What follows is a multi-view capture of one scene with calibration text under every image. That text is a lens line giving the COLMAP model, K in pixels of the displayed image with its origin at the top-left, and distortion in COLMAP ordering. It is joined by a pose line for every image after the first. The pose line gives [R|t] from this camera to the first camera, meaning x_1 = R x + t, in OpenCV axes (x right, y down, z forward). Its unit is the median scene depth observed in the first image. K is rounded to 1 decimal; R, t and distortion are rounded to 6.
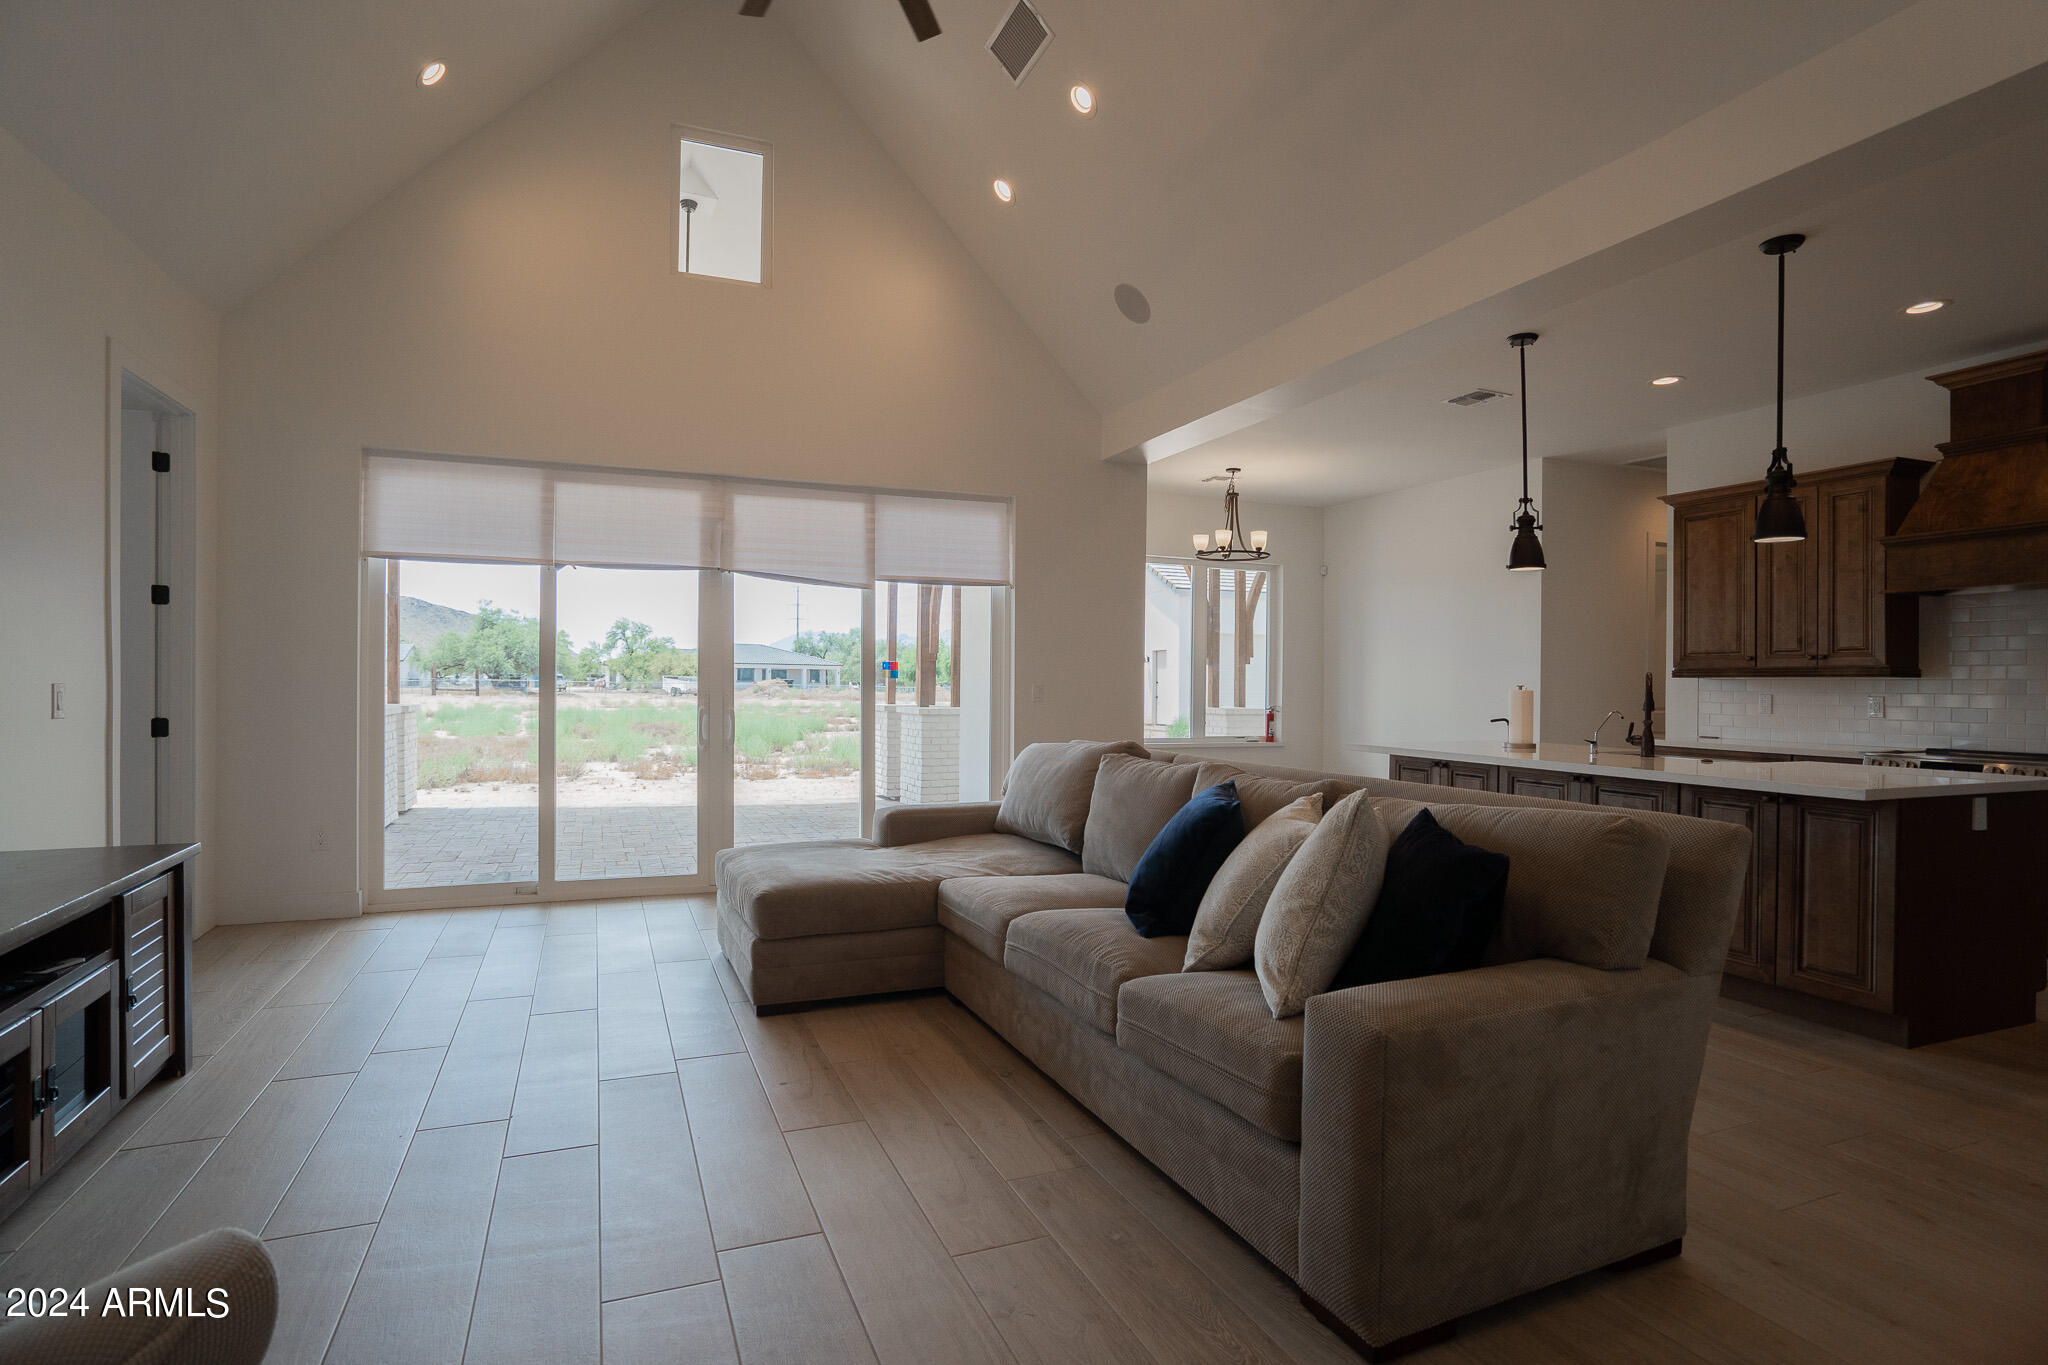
lens RADIAL K [[1054.6, 0, 1009.7], [0, 1054.6, 683.8], [0, 0, 1]] dist [-0.024585, 0.018647]
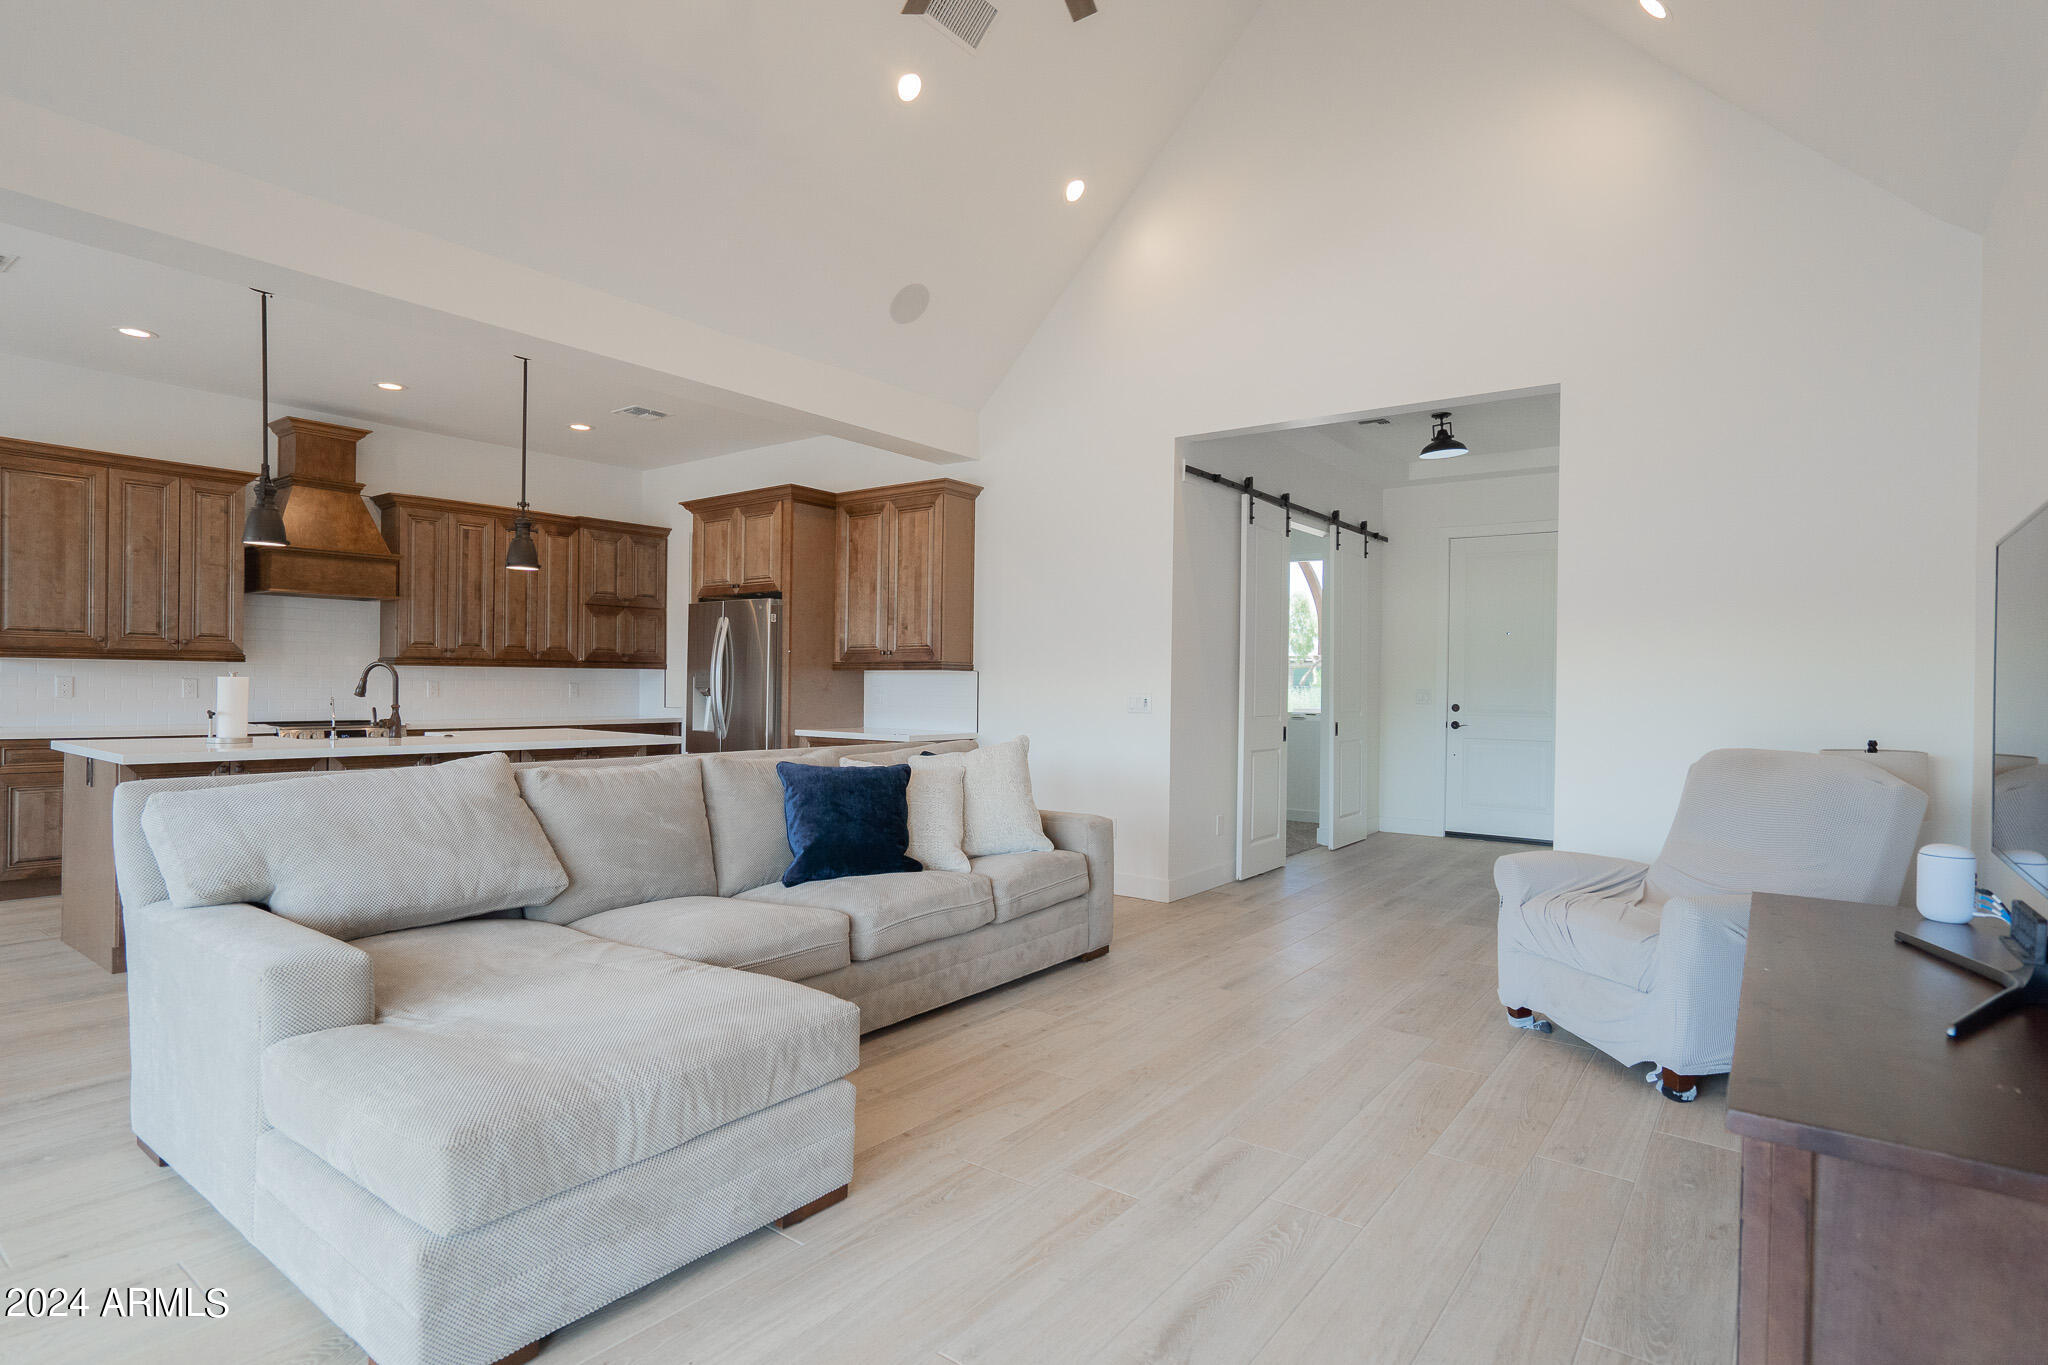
lens RADIAL K [[1052.3, 0, 1032.2], [0, 1052.3, 678.9], [0, 0, 1]] dist [-0.010046, -0.000129]
pose [[-0.523698, -0.011863, 0.851821, -0.572669], [-0.015501, 0.999870, 0.004395, -0.005912], [-0.851763, -0.010902, -0.523814, 0.837531]]
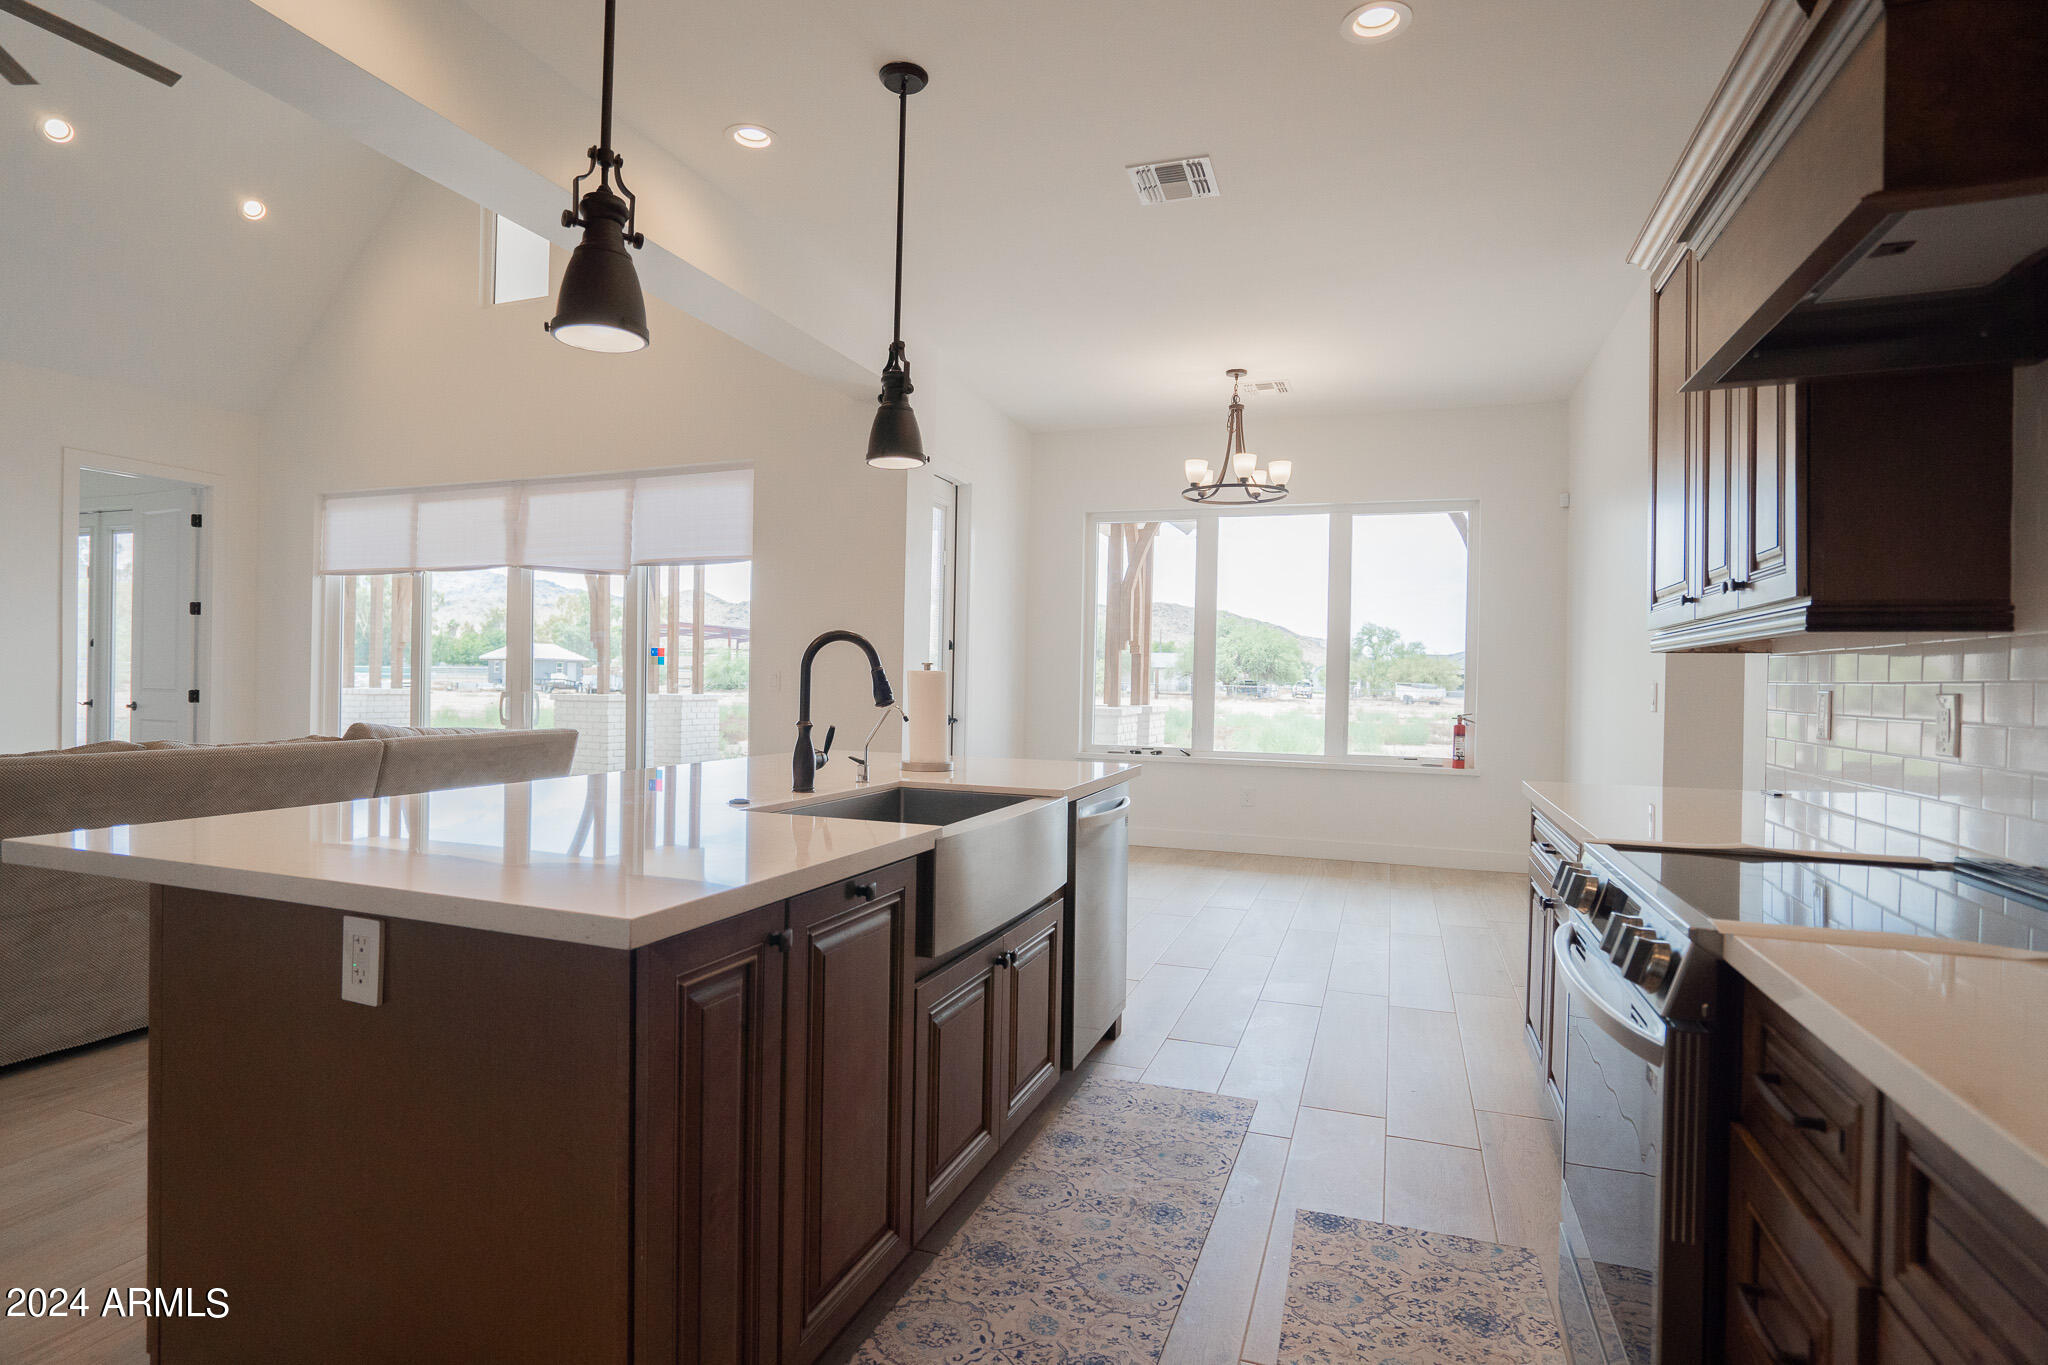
lens RADIAL K [[1052.3, 0, 955.3], [0, 1052.3, 673.2], [0, 0, 1]] dist [-0.010046, -0.000129]
pose [[0.721963, -0.001721, -0.691929, 0.832881], [-0.010279, 0.999860, -0.013212, 0.013625], [0.691855, 0.016651, 0.721845, 0.542022]]
